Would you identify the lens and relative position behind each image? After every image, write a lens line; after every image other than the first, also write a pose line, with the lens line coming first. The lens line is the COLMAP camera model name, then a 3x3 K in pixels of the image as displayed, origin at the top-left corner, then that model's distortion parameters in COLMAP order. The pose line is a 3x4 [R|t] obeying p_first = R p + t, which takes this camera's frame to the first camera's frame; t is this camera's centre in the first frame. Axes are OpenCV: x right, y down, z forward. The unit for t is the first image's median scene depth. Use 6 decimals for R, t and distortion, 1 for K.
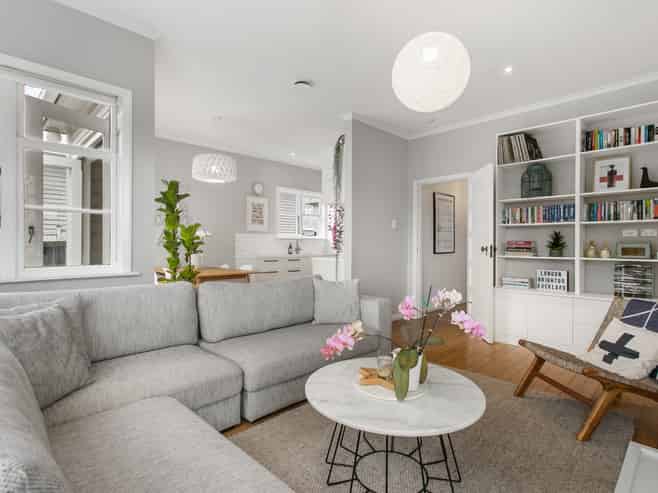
lens RADIAL K [[354.0, 0, 329.0], [0, 354.0, 247.9], [0, 0, 1]] dist [-0.025727, -0.000591]
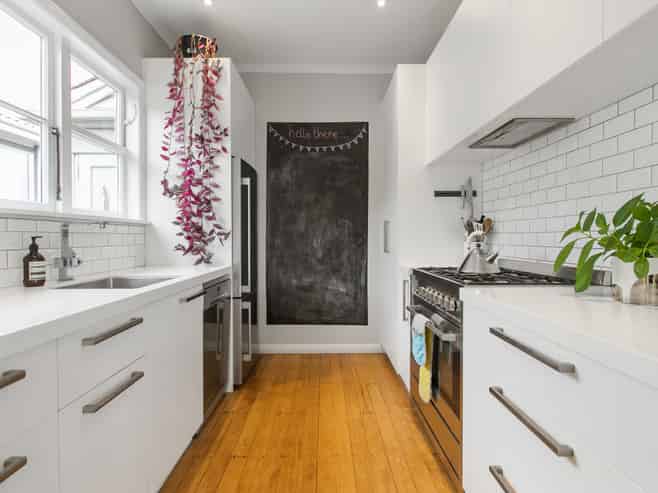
lens RADIAL K [[354.0, 0, 329.1], [0, 354.0, 243.3], [0, 0, 1]] dist [-0.025727, -0.000591]
pose [[0.693260, -0.010447, 0.720612, -0.127906], [-0.003551, 0.999833, 0.017911, -0.012244], [-0.720679, -0.014976, 0.693107, 0.679412]]
